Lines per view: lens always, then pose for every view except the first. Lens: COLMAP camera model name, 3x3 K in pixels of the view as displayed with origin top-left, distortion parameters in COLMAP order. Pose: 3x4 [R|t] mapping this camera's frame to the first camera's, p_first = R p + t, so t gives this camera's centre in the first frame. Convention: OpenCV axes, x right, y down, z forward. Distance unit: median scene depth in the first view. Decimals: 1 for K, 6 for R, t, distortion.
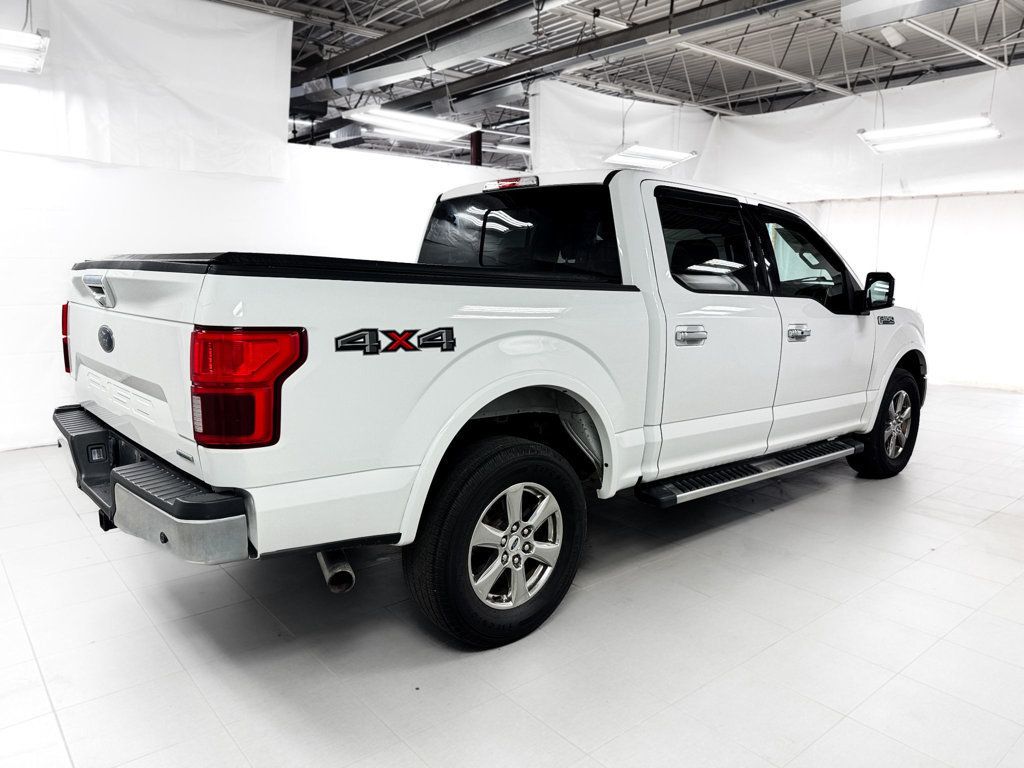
lens RADIAL K [[726.9, 0, 512.0], [0, 726.9, 384.0], [0, 0, 1]] dist [0.006742, -0.003800]
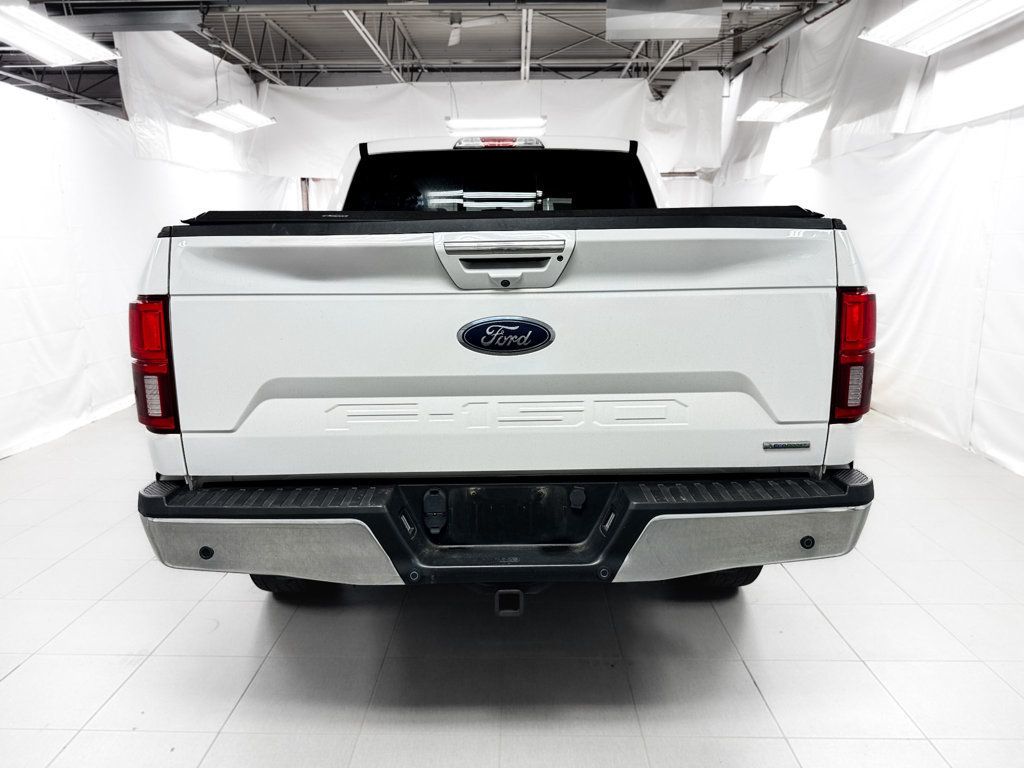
lens RADIAL K [[726.9, 0, 512.0], [0, 726.9, 384.0], [0, 0, 1]] dist [0.006742, -0.003800]
pose [[0.654579, -0.155027, 0.739928, -0.698887], [0.134388, 0.987022, 0.087911, -0.049002], [-0.743953, 0.041893, 0.666917, 0.367056]]
